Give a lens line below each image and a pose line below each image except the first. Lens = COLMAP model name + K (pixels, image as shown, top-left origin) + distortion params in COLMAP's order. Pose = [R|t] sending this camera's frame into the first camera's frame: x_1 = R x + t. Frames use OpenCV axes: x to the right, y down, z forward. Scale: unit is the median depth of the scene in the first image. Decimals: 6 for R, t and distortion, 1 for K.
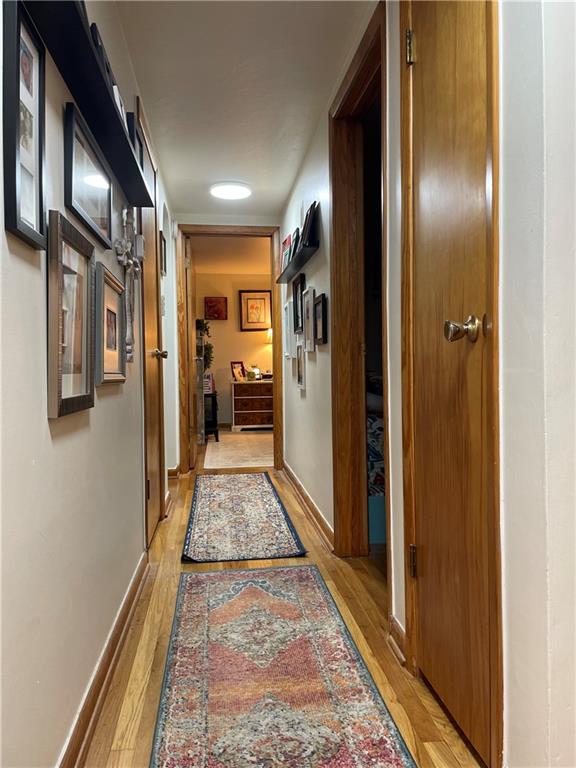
lens RADIAL K [[583.8, 0, 288.5], [0, 583.8, 382.6], [0, 0, 1]] dist [0.037715, -0.026305]
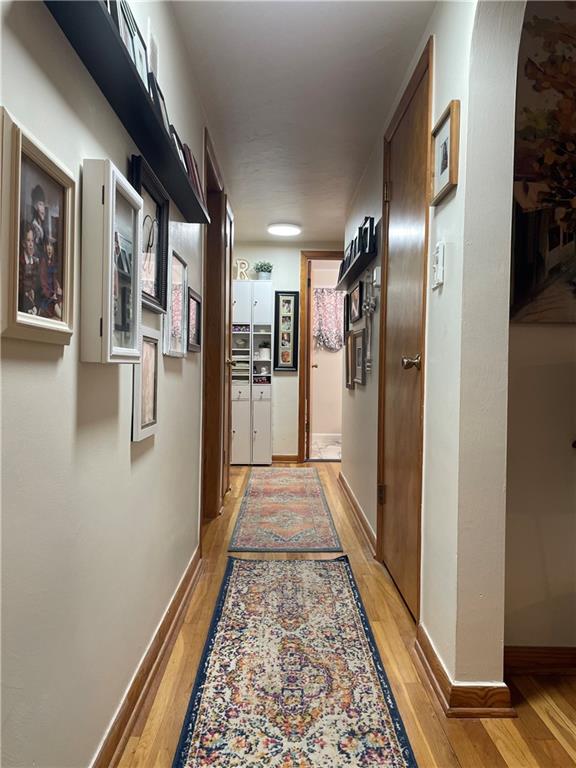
lens RADIAL K [[583.8, 0, 288.4], [0, 583.8, 382.6], [0, 0, 1]] dist [0.037715, -0.026305]
pose [[-0.993791, -0.007937, 0.110976, -0.175488], [-0.002433, 0.998764, 0.049643, -0.067183], [-0.111233, 0.049065, -0.992582, 1.892586]]
